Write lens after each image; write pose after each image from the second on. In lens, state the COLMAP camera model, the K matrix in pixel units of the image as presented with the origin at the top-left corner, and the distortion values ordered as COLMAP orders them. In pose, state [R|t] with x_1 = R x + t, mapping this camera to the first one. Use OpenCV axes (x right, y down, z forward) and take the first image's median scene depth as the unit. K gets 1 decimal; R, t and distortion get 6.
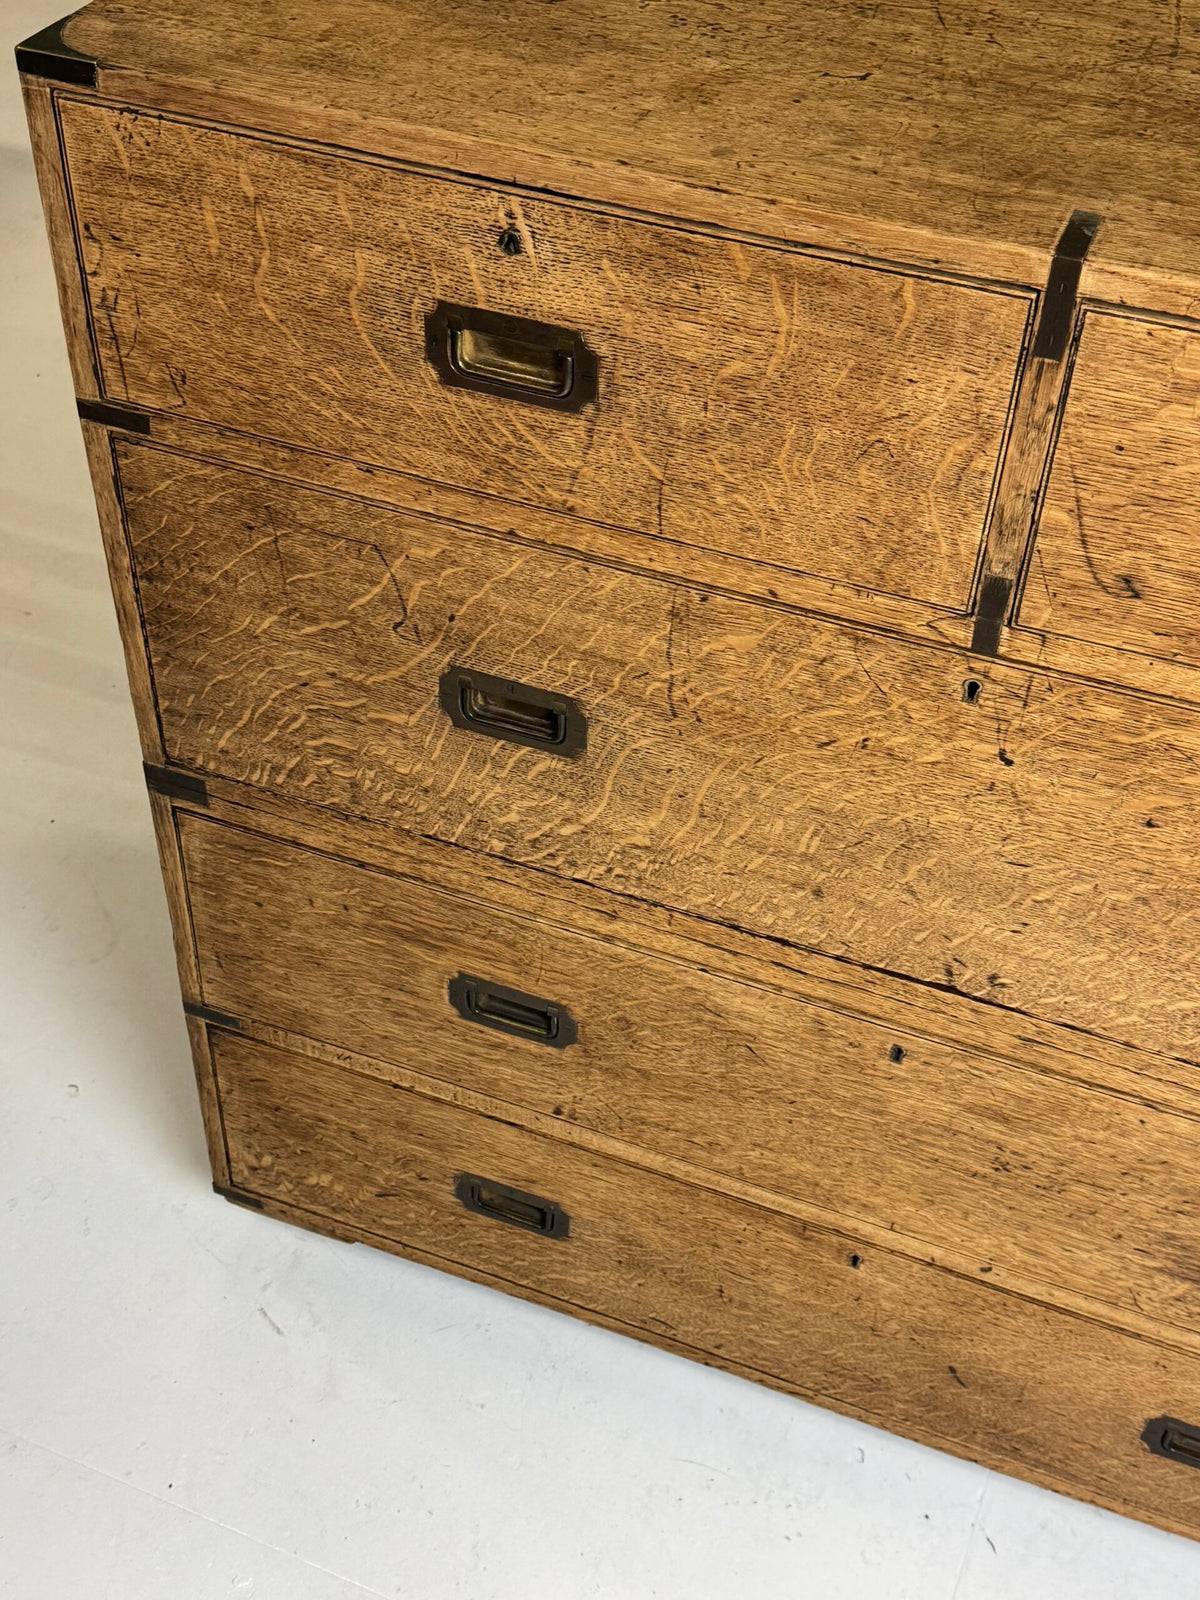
lens RADIAL K [[1877.5, 0, 615.4], [0, 1877.5, 790.8], [0, 0, 1]] dist [0.120940, 0.000000]
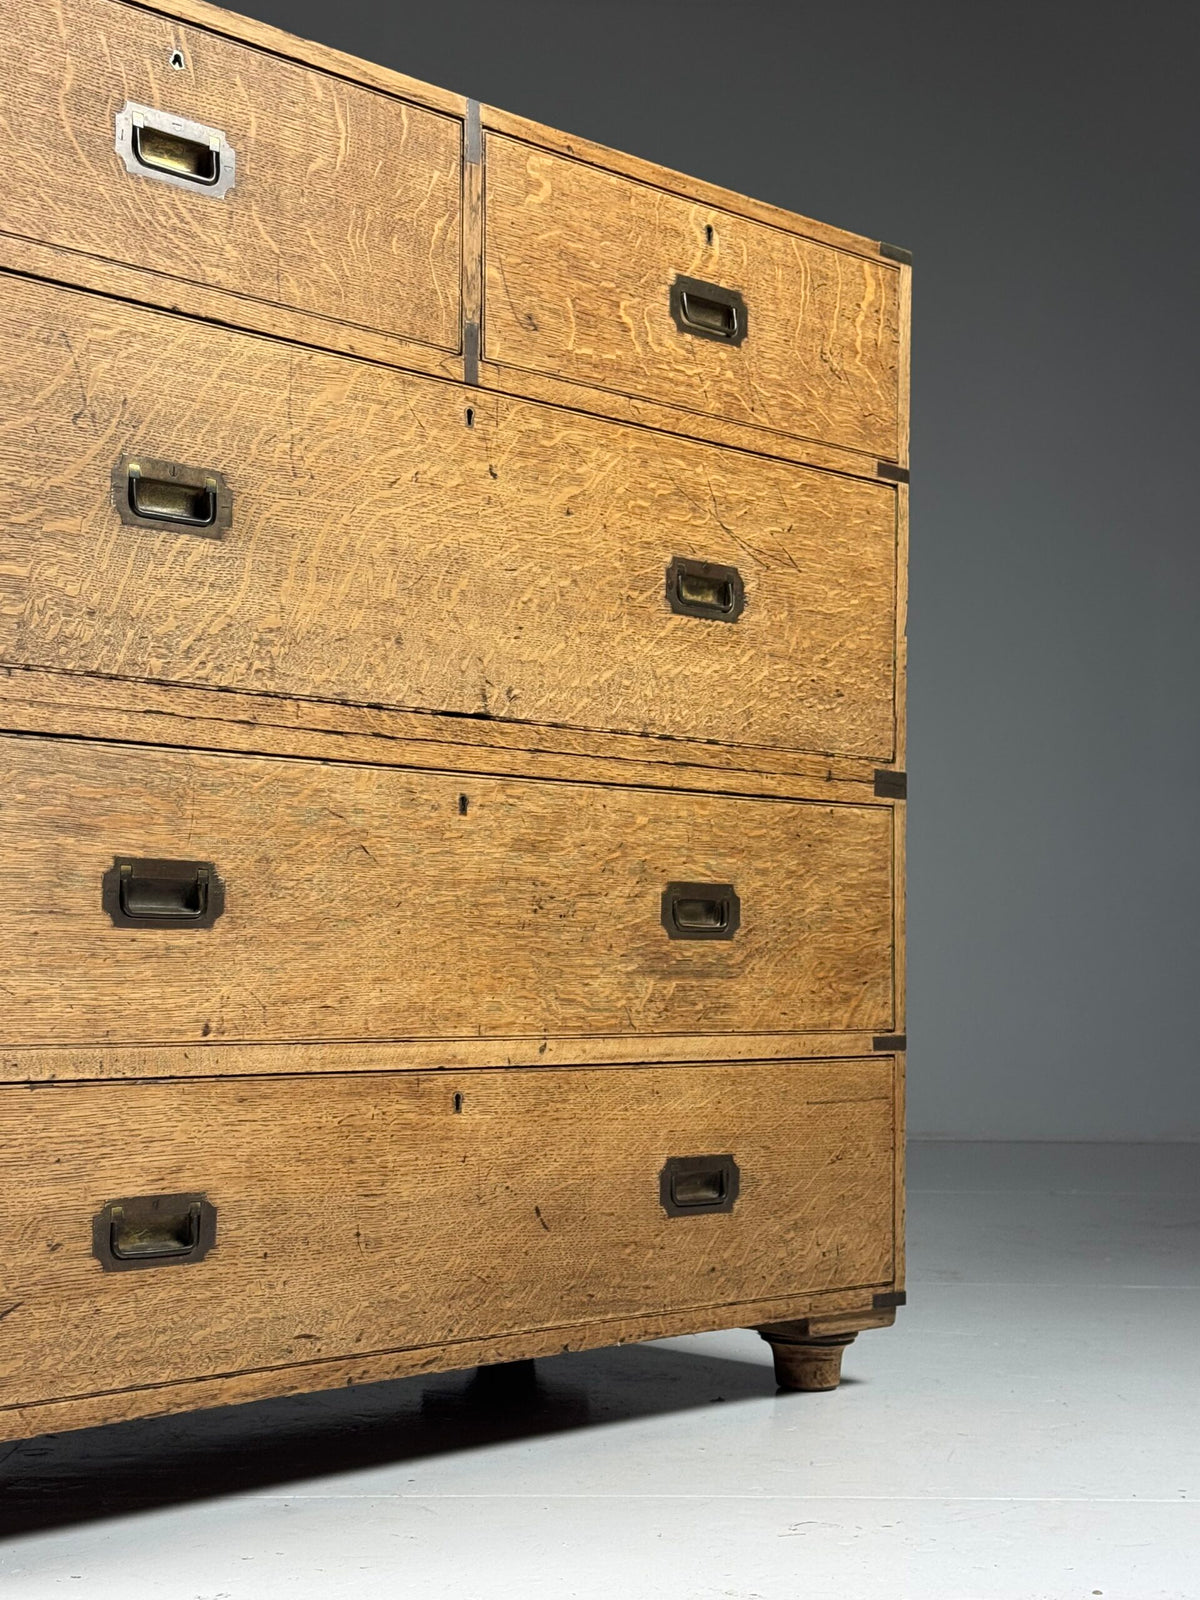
lens RADIAL K [[2386.8, 0, 608.2], [0, 2386.8, 822.7], [0, 0, 1]] dist [0.143730, 0.000000]
pose [[0.411253, 0.023505, 0.911218, -1.246841], [0.608845, 0.736880, -0.293794, 0.678969], [-0.678364, 0.675614, 0.288733, 0.534078]]
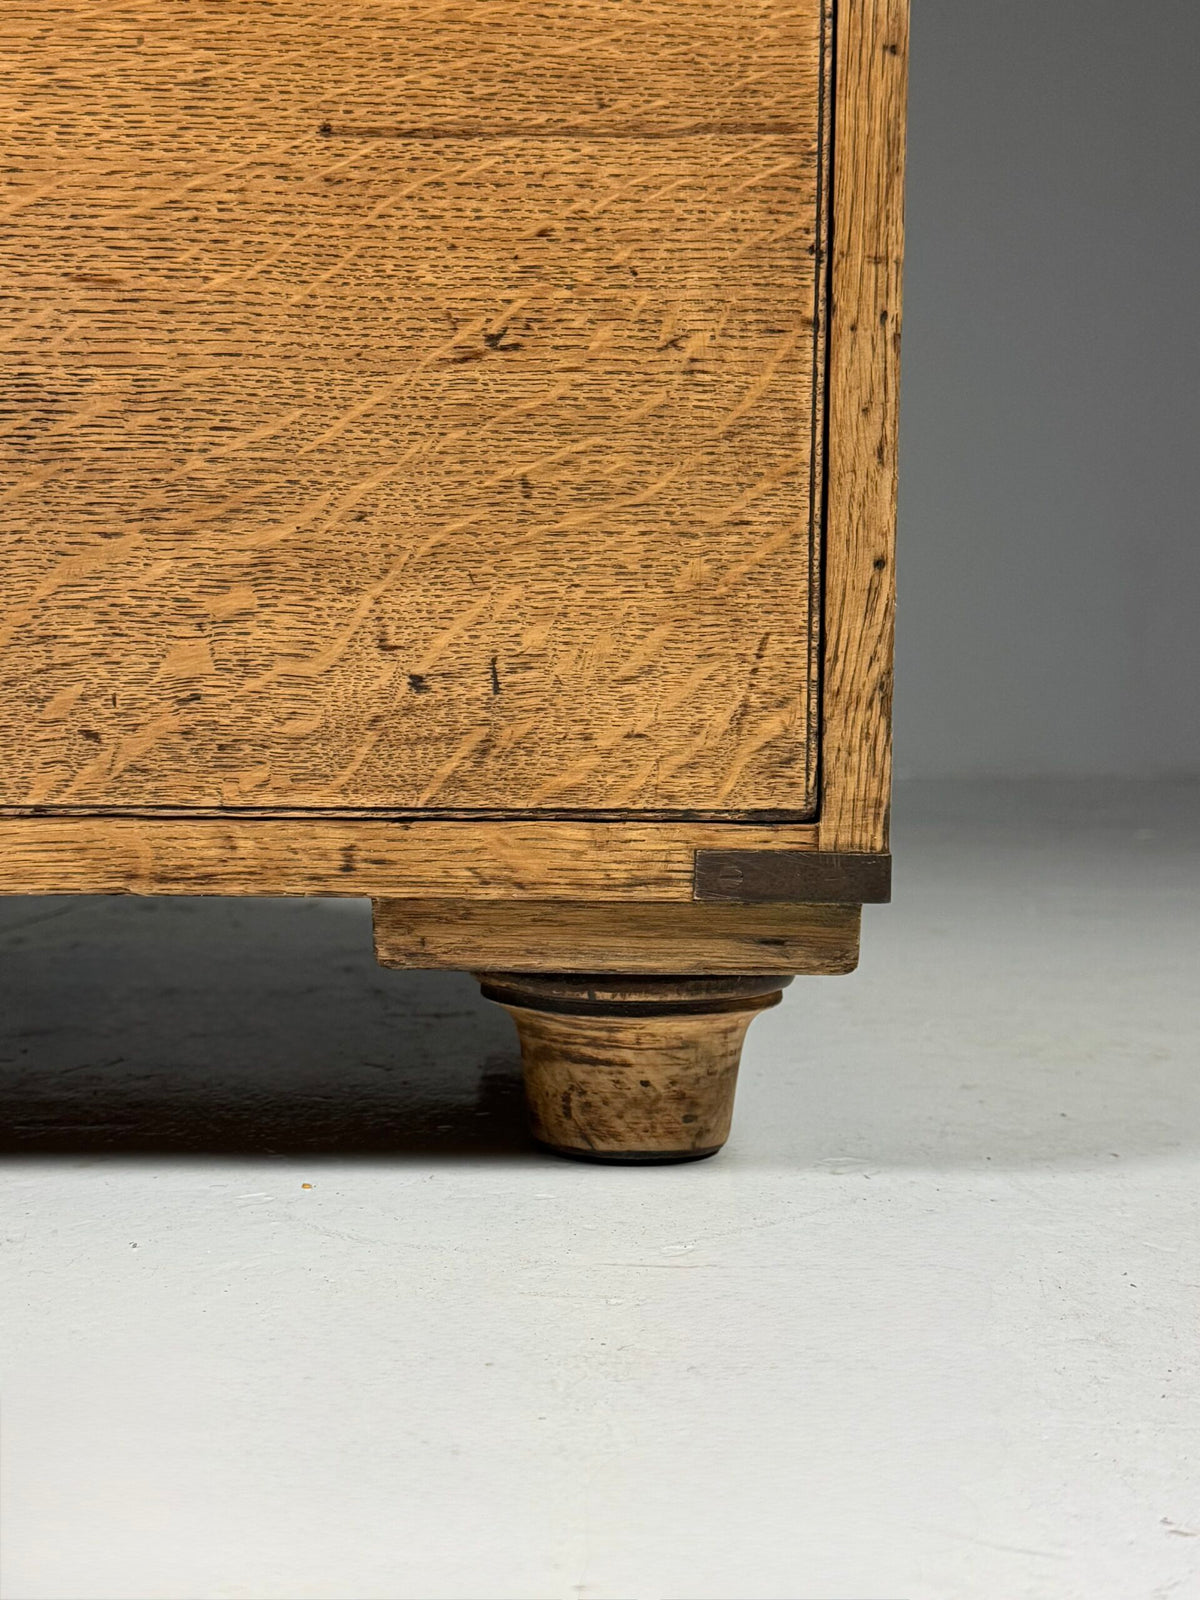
lens RADIAL K [[2145.5, 0, 604.8], [0, 2145.5, 799.9], [0, 0, 1]] dist [0.126993, 0.000000]
pose [[0.934861, -0.046338, 0.351976, 0.366601], [0.255530, 0.776095, -0.576524, 0.778213], [-0.246452, 0.628911, 0.737382, 0.839597]]
